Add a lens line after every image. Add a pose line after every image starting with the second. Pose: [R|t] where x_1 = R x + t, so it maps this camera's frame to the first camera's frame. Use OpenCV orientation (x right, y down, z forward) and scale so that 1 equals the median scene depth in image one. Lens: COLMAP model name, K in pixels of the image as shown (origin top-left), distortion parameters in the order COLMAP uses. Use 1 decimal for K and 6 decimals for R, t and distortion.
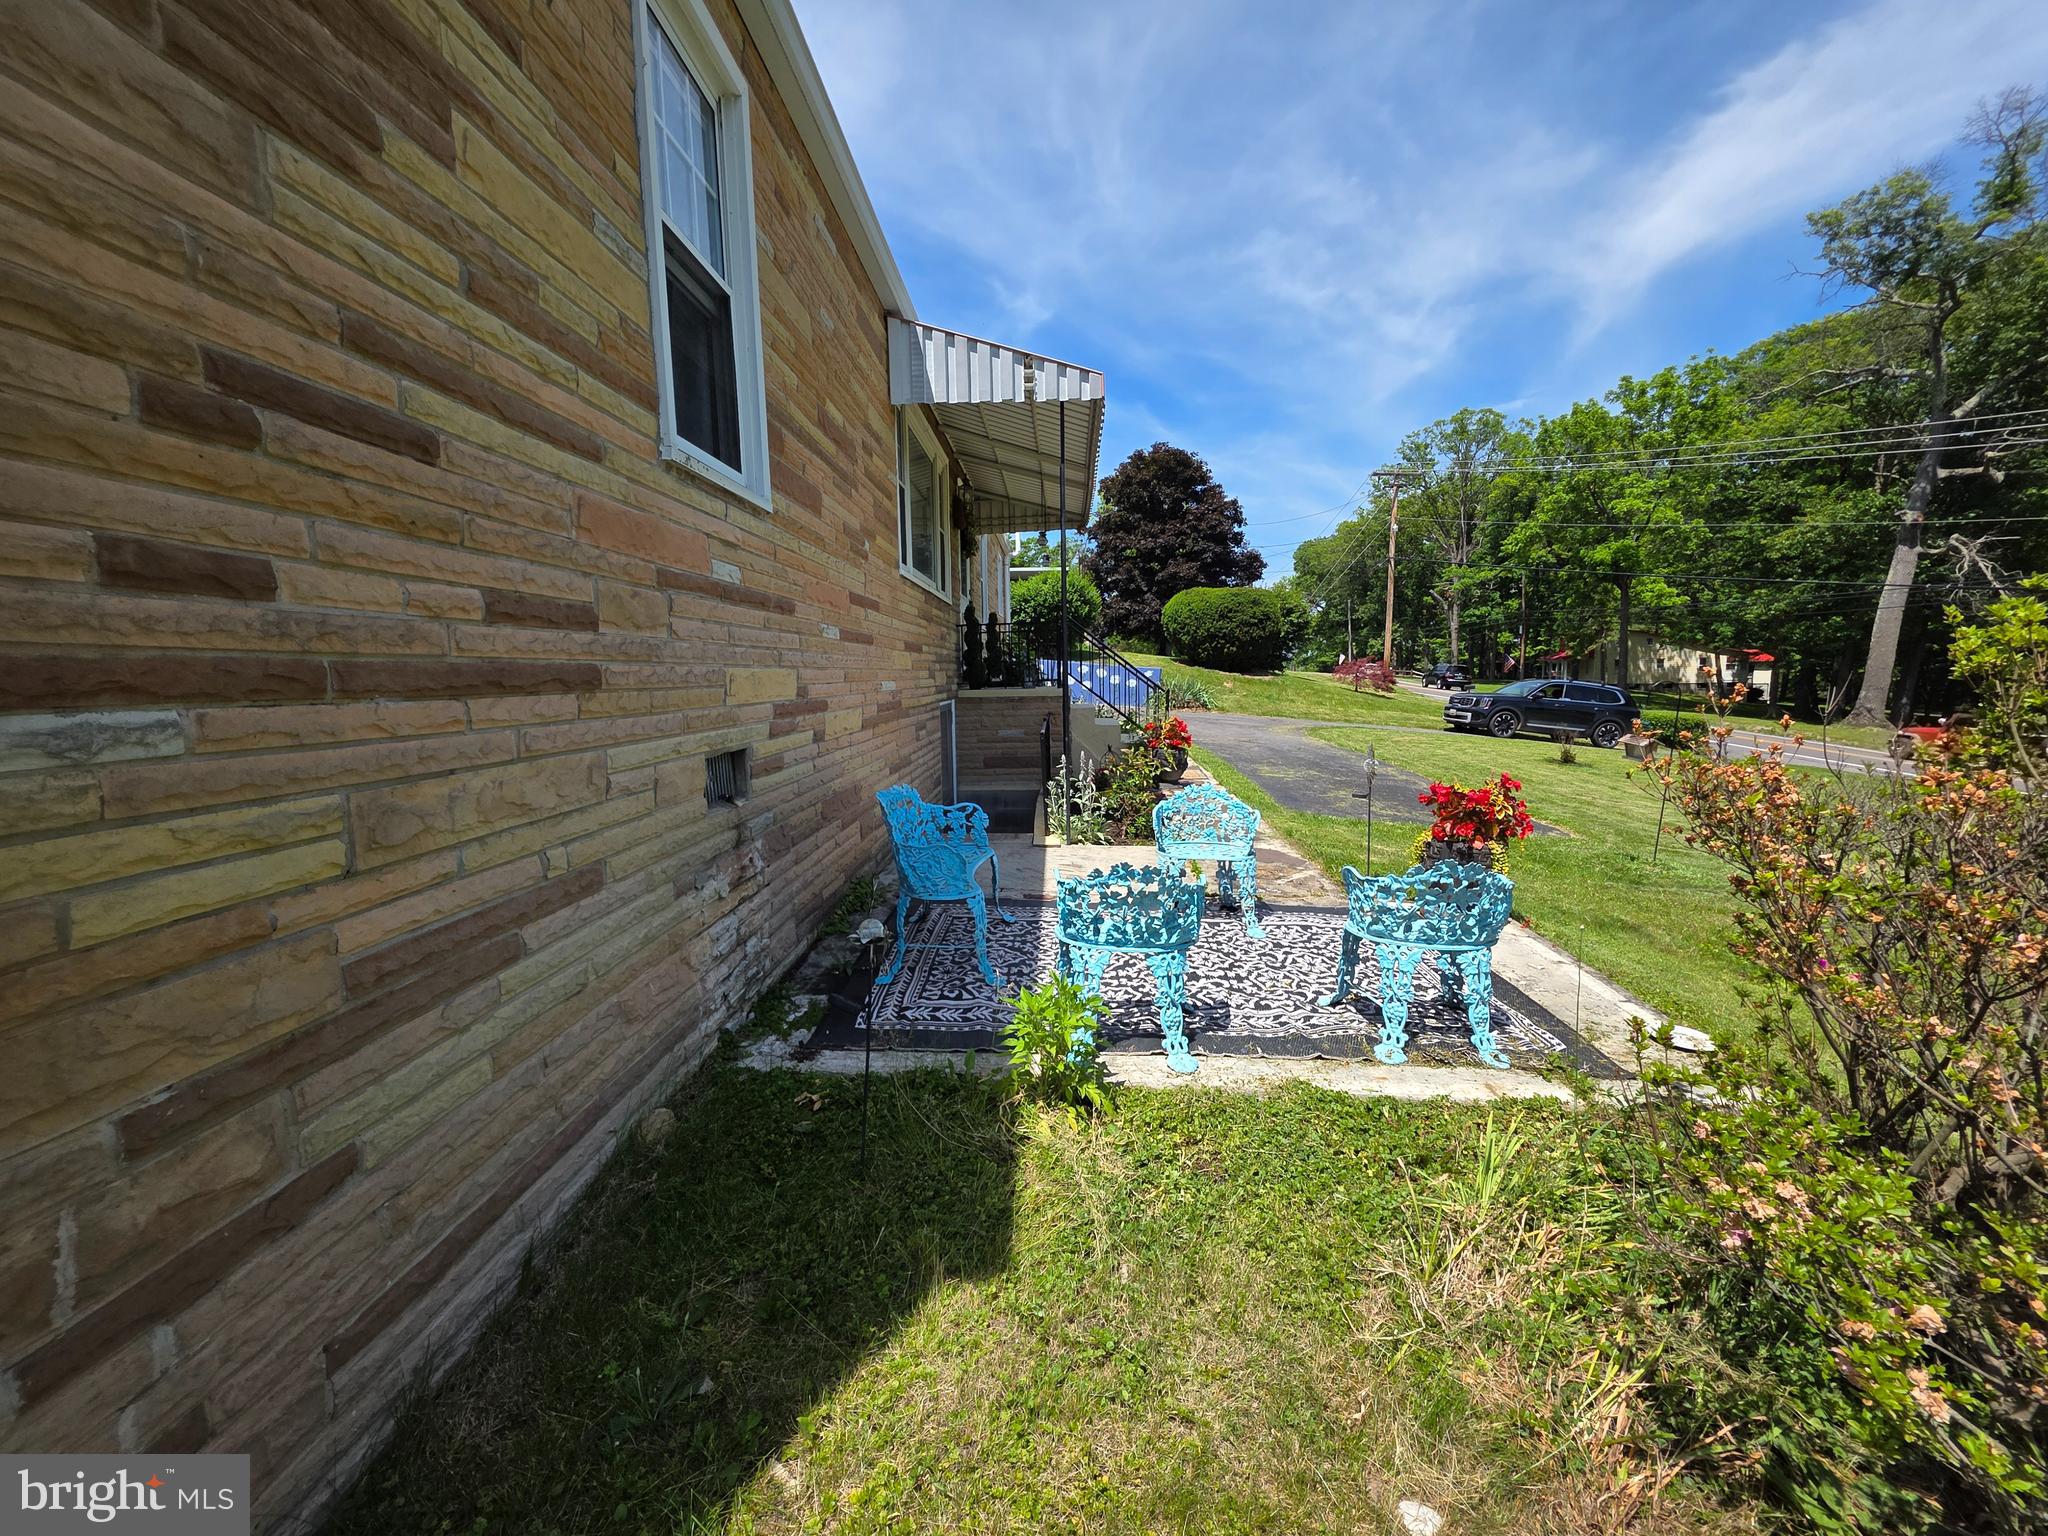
lens RADIAL K [[824.8, 0, 1024.0], [0, 824.8, 768.0], [0, 0, 1]] dist [-0.015179, 0.000108]
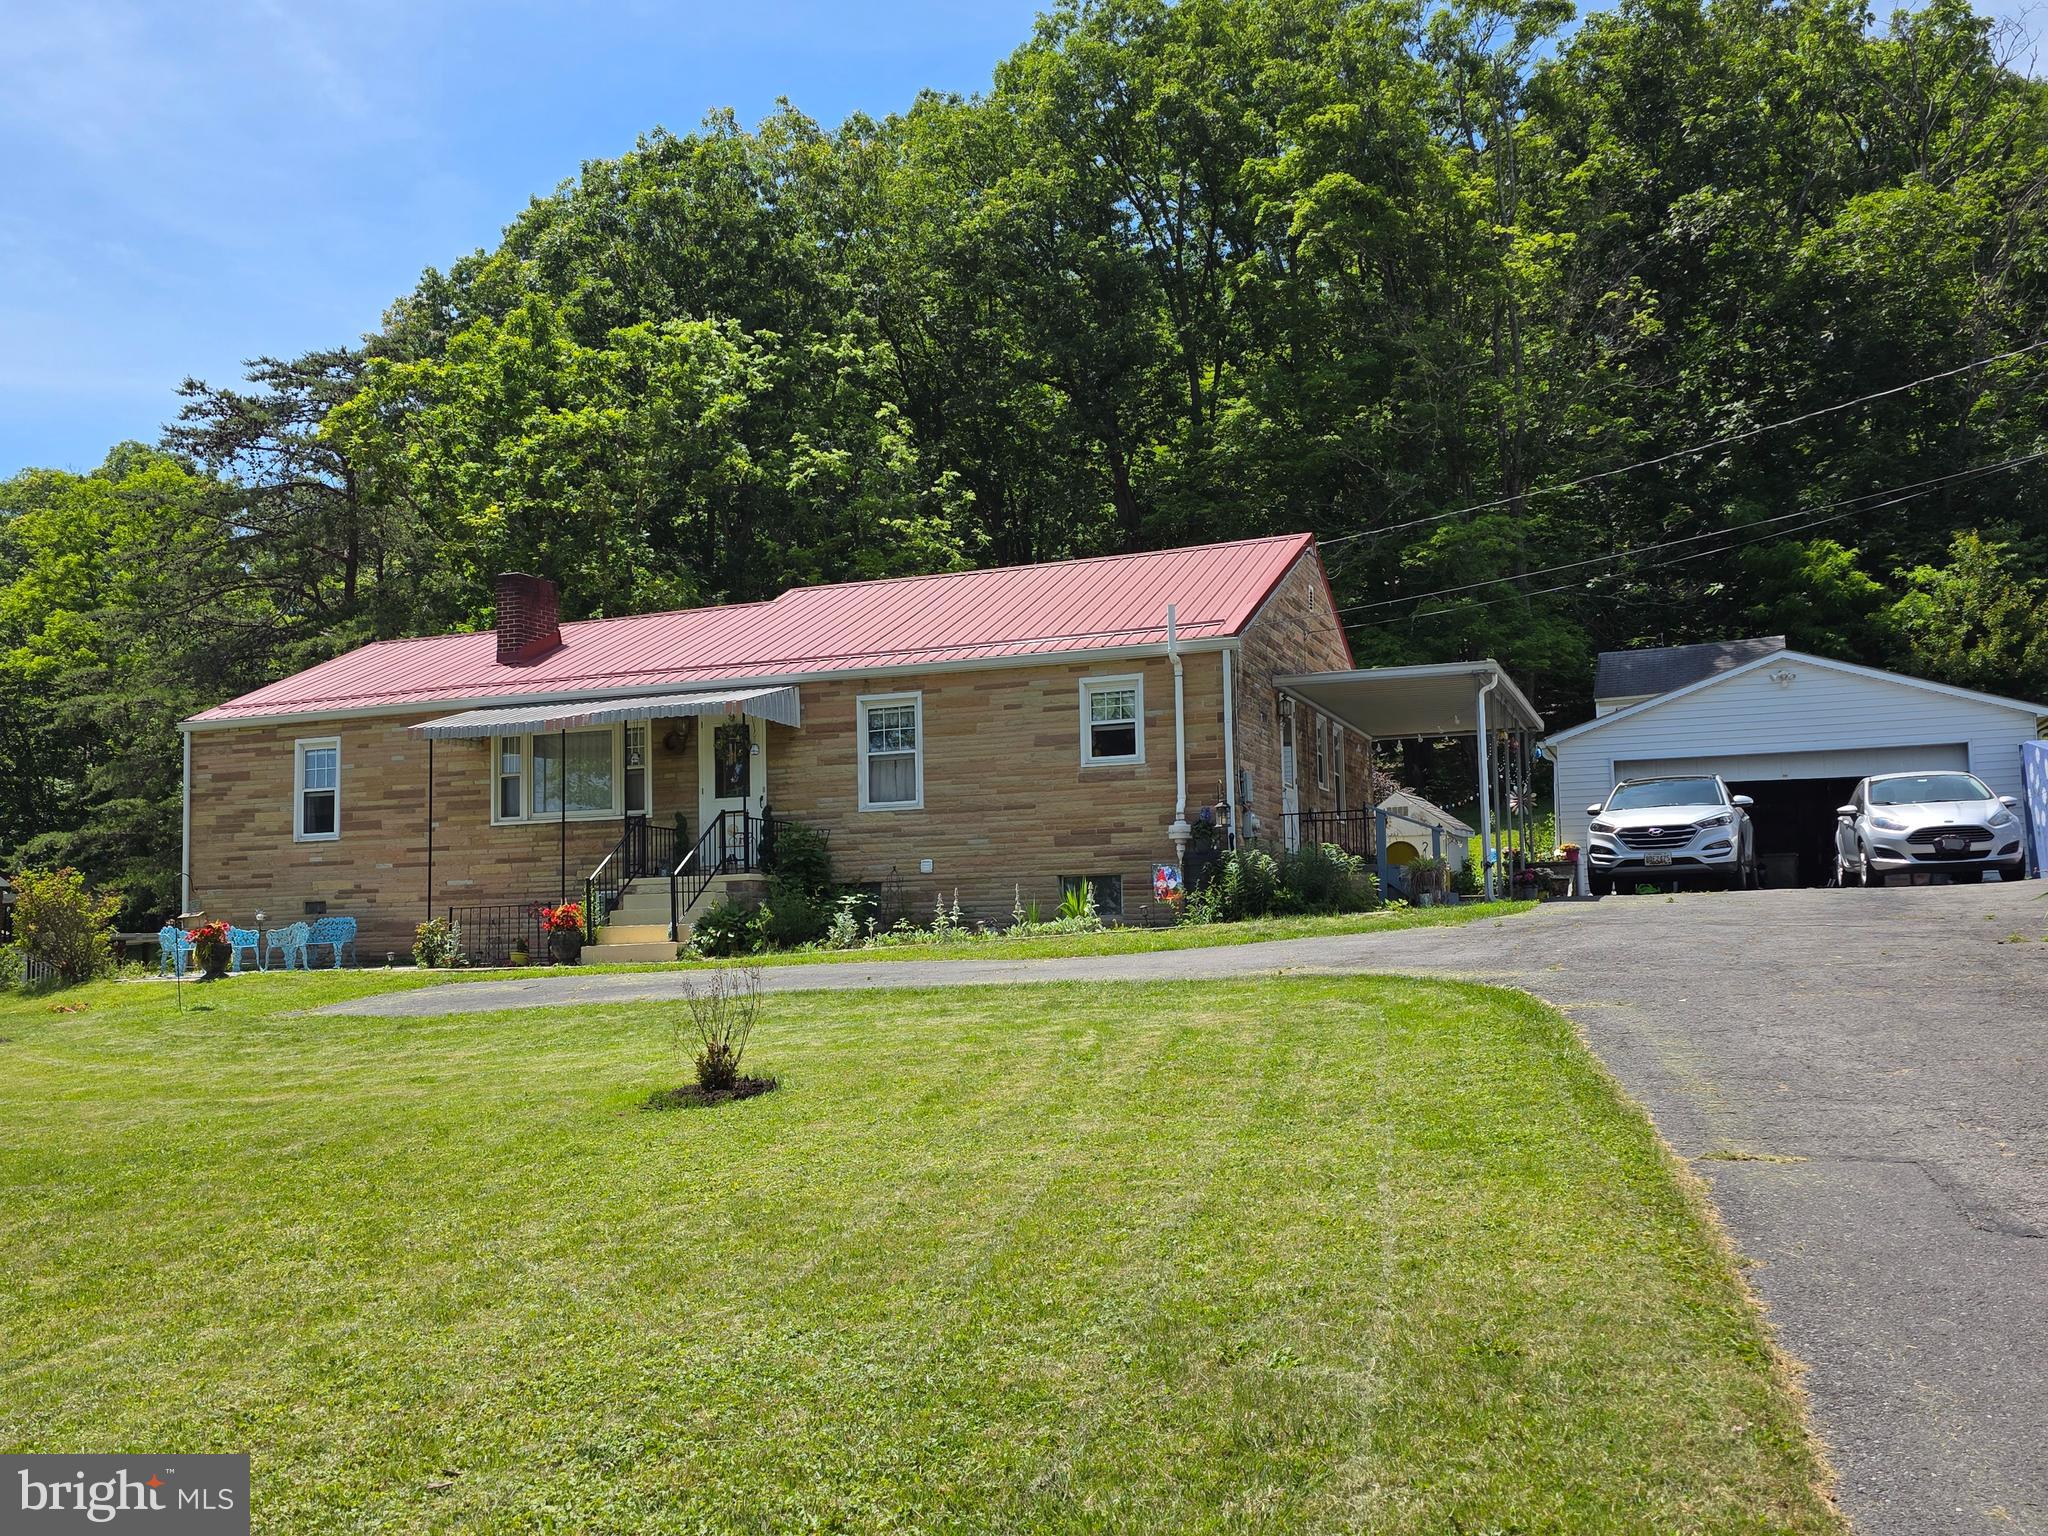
lens RADIAL K [[1659.3, 0, 1024.0], [0, 1659.3, 768.0], [0, 0, 1]] dist [0.095372, -0.089535]
pose [[-0.317206, -0.060879, -0.946401, 0.734512], [-0.077416, 0.996269, -0.038139, -0.071458], [0.945192, 0.061168, -0.320736, 0.783980]]
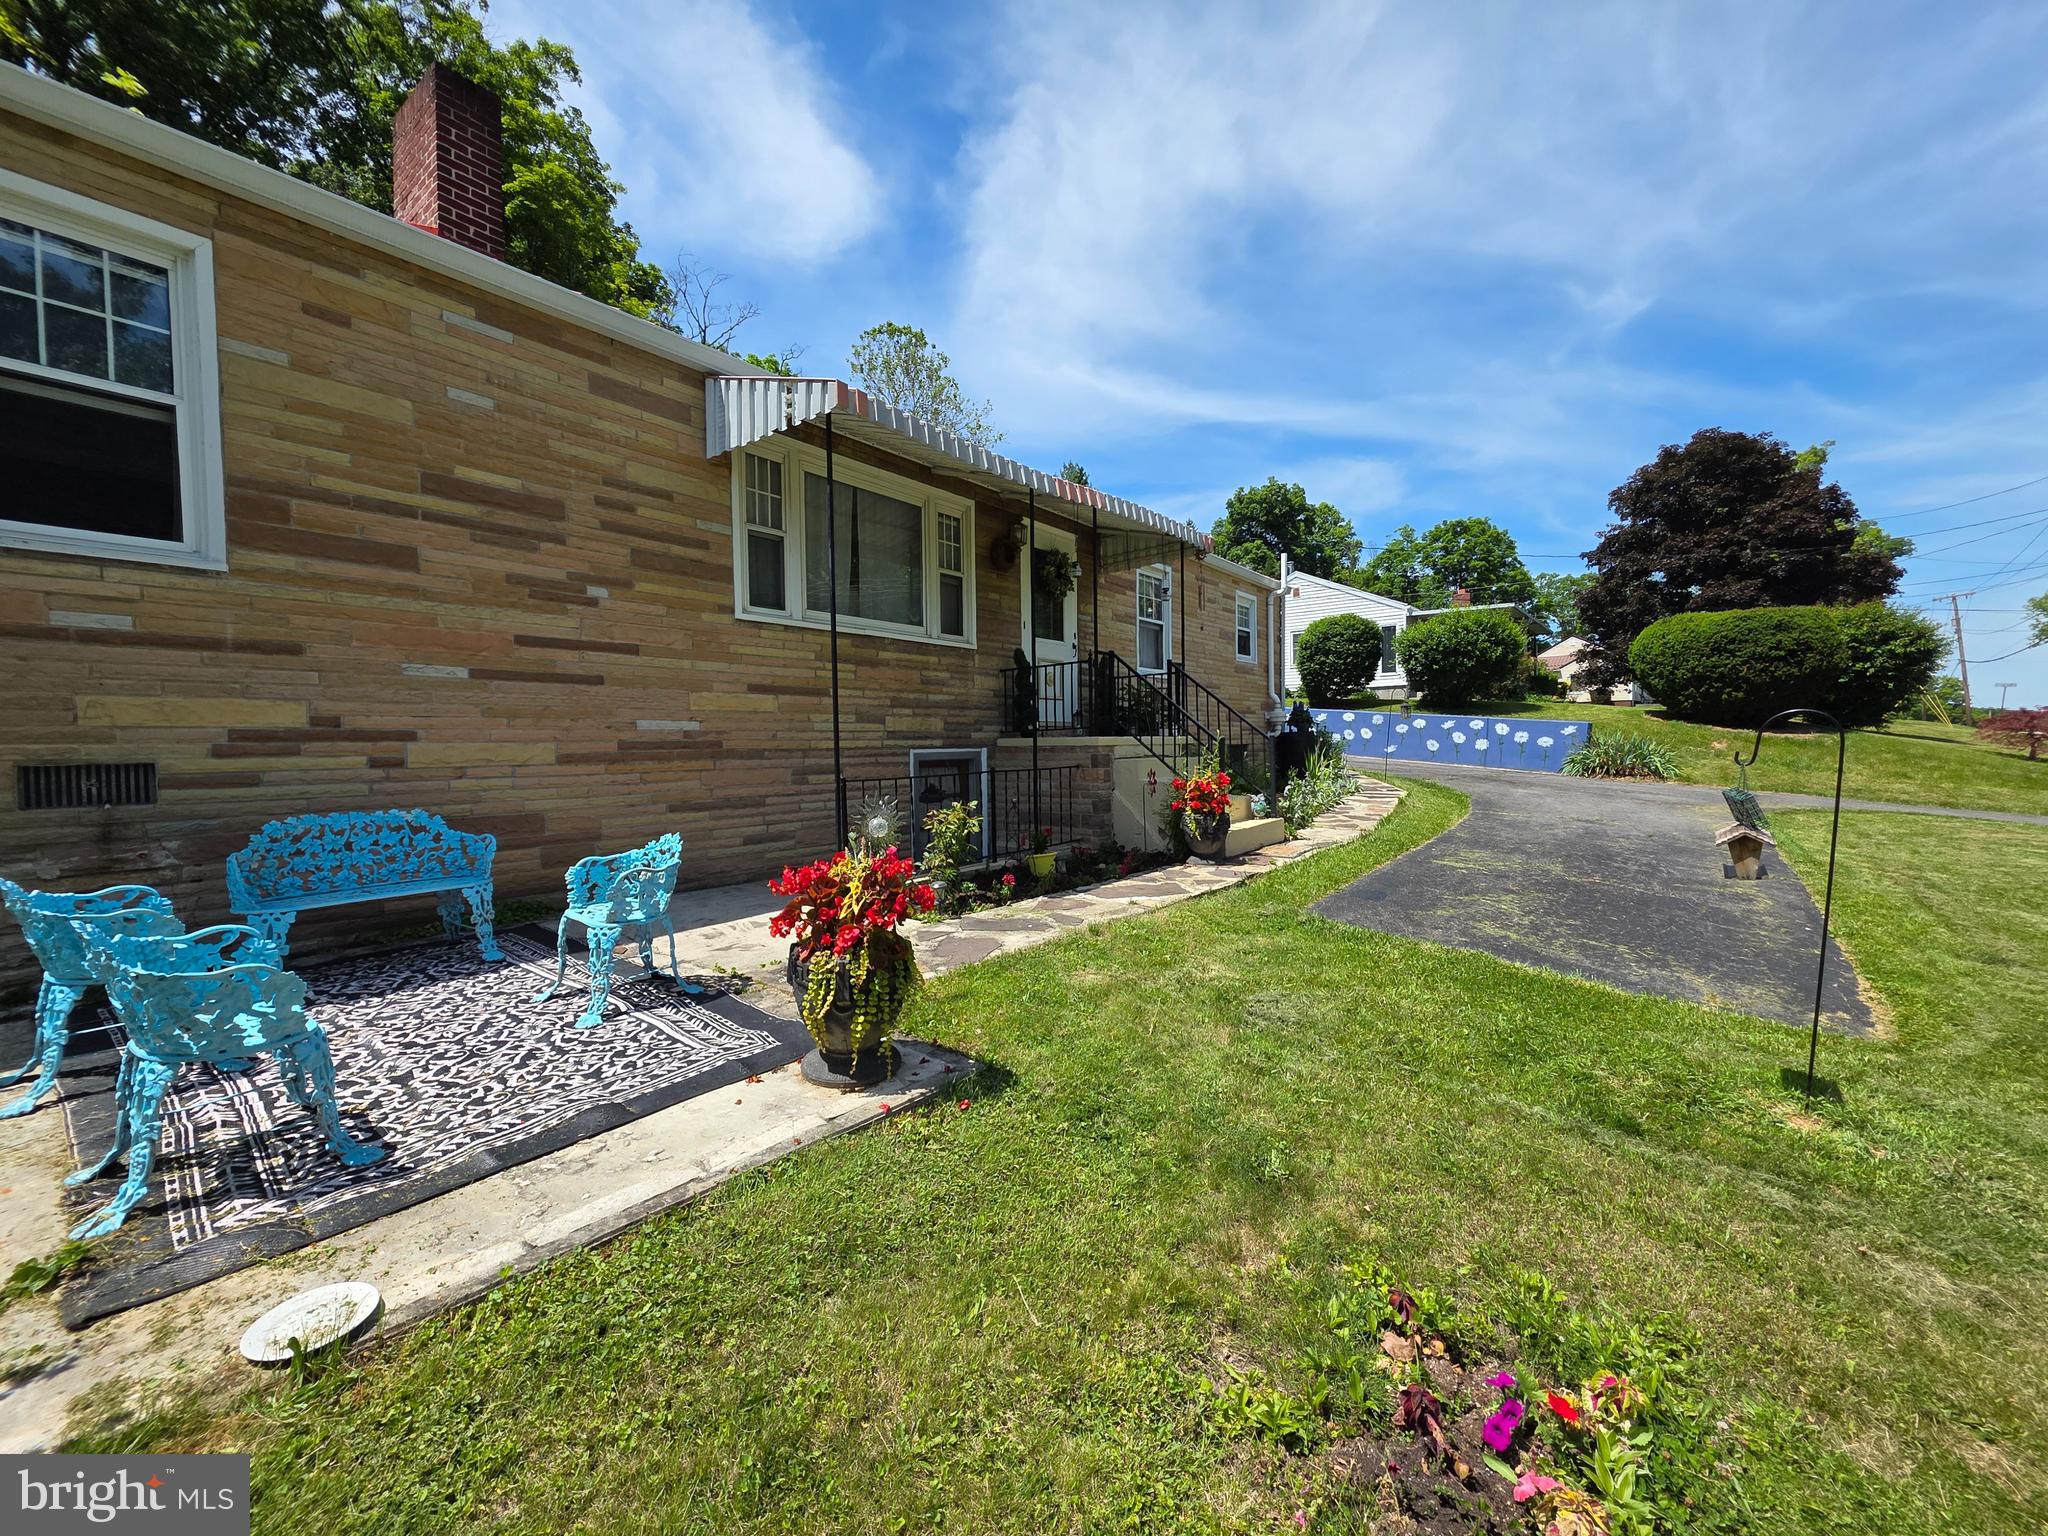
lens RADIAL K [[818.1, 0, 1024.0], [0, 818.1, 768.0], [0, 0, 1]] dist [0.001429, 0.000431]
pose [[0.814171, 0.024888, -0.580092, 0.164847], [-0.067937, 0.996302, -0.052607, -0.004562], [0.576637, 0.082241, 0.812851, 0.087320]]
